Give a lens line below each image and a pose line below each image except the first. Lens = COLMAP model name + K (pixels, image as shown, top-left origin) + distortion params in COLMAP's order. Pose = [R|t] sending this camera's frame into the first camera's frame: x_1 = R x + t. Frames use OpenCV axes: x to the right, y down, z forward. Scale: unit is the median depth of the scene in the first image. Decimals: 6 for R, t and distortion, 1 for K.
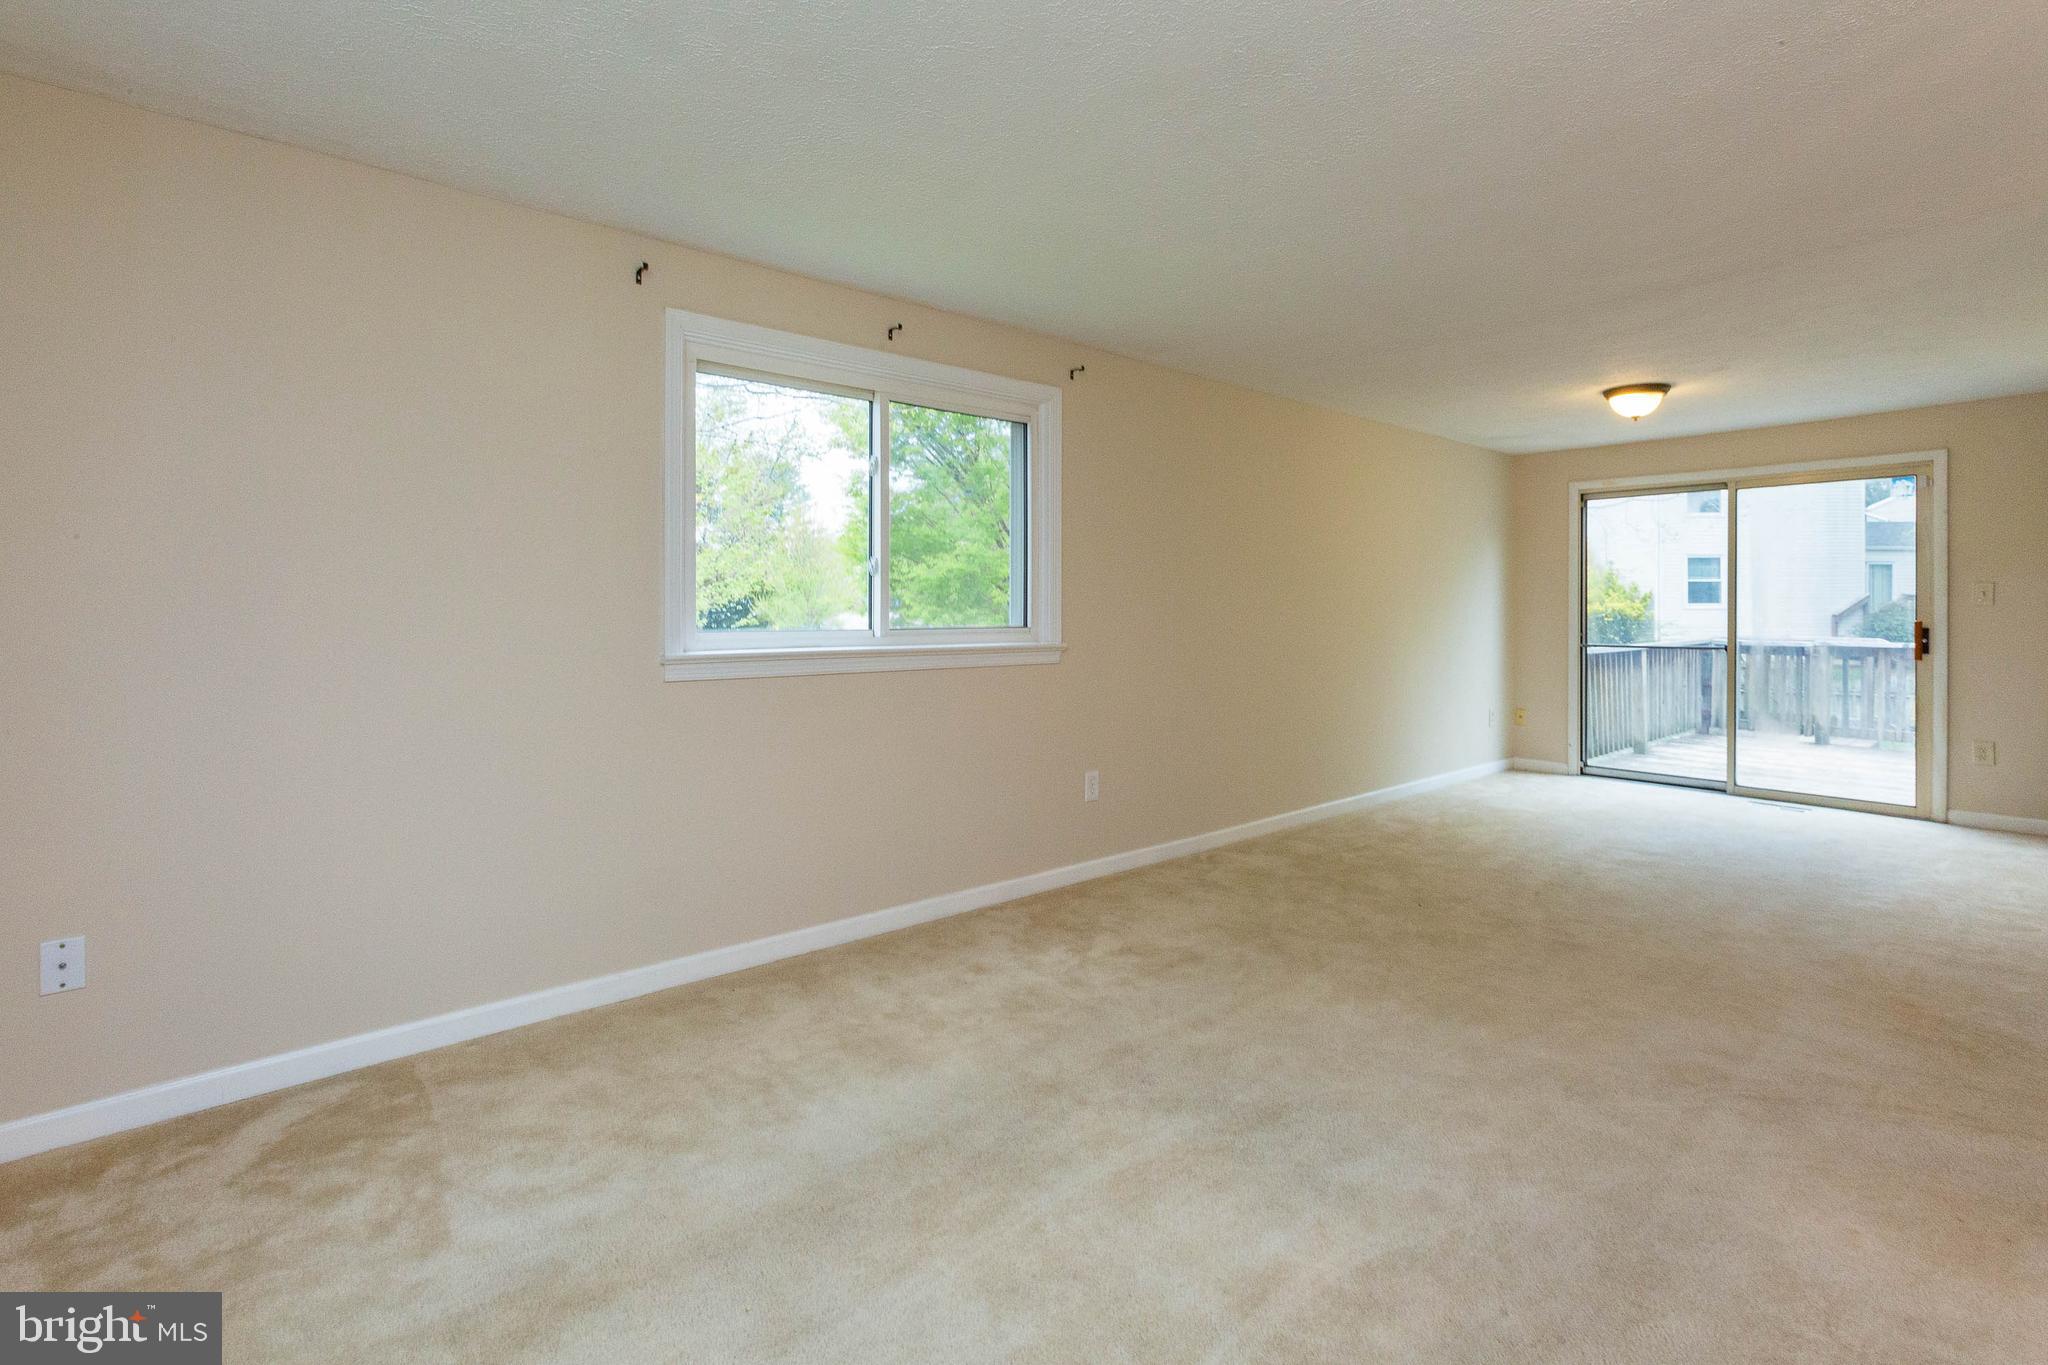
lens RADIAL K [[951.5, 0, 1018.9], [0, 951.5, 593.1], [0, 0, 1]] dist [0.000958, 0.000065]
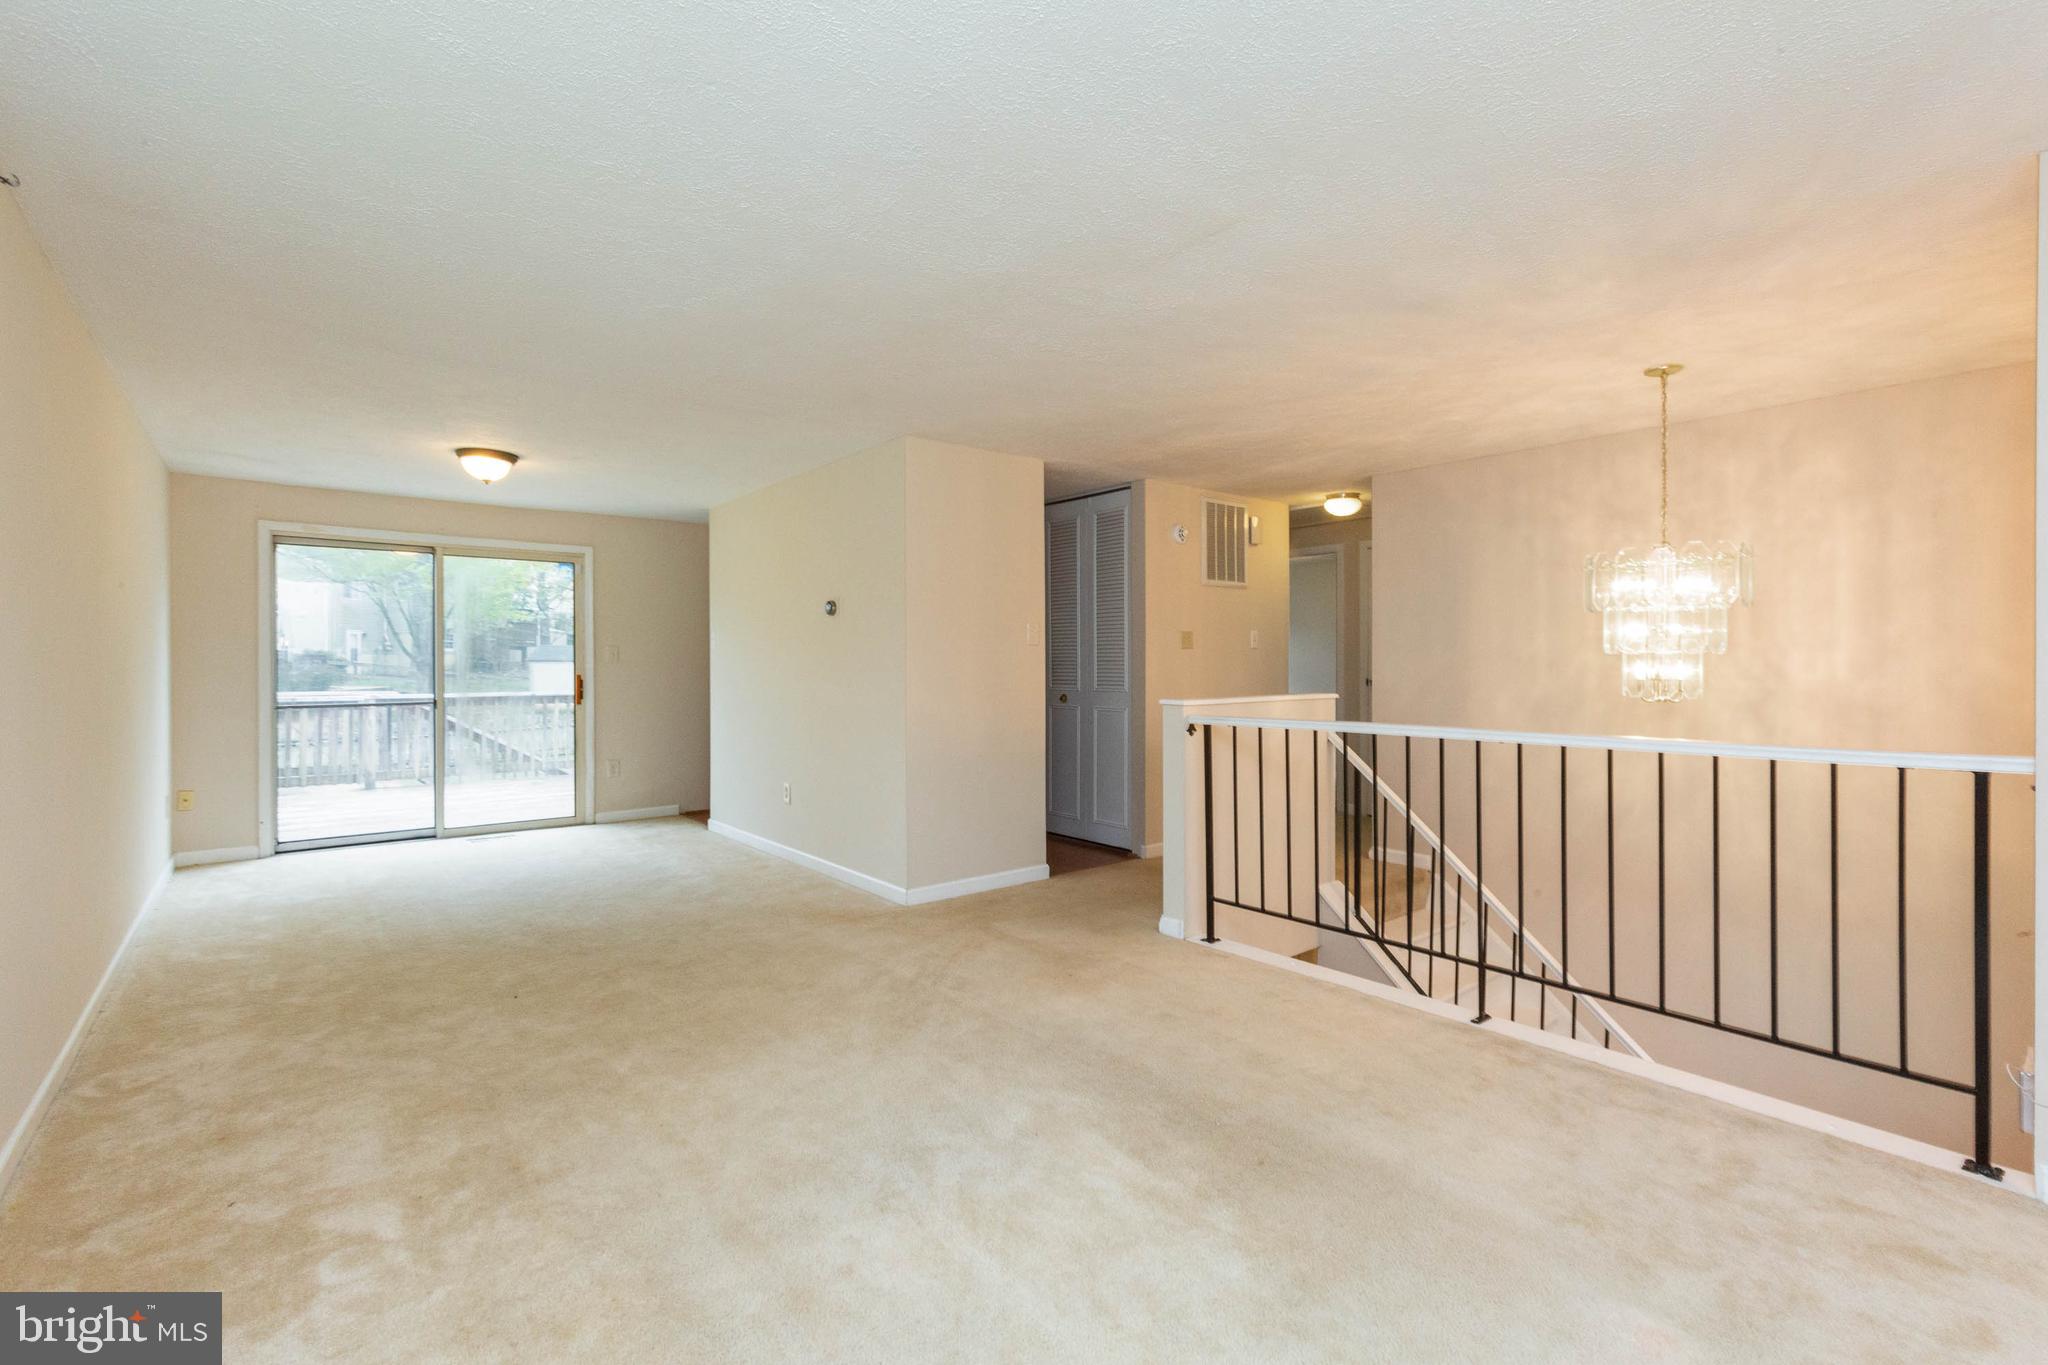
lens RADIAL K [[913.0, 0, 1024.6], [0, 913.0, 673.2], [0, 0, 1]] dist [0.000881, 0.000120]
pose [[0.013481, -0.010570, 0.999853, -0.308633], [-0.014372, 0.999839, 0.010764, 0.004404], [-0.999806, -0.014515, 0.013326, 0.366195]]
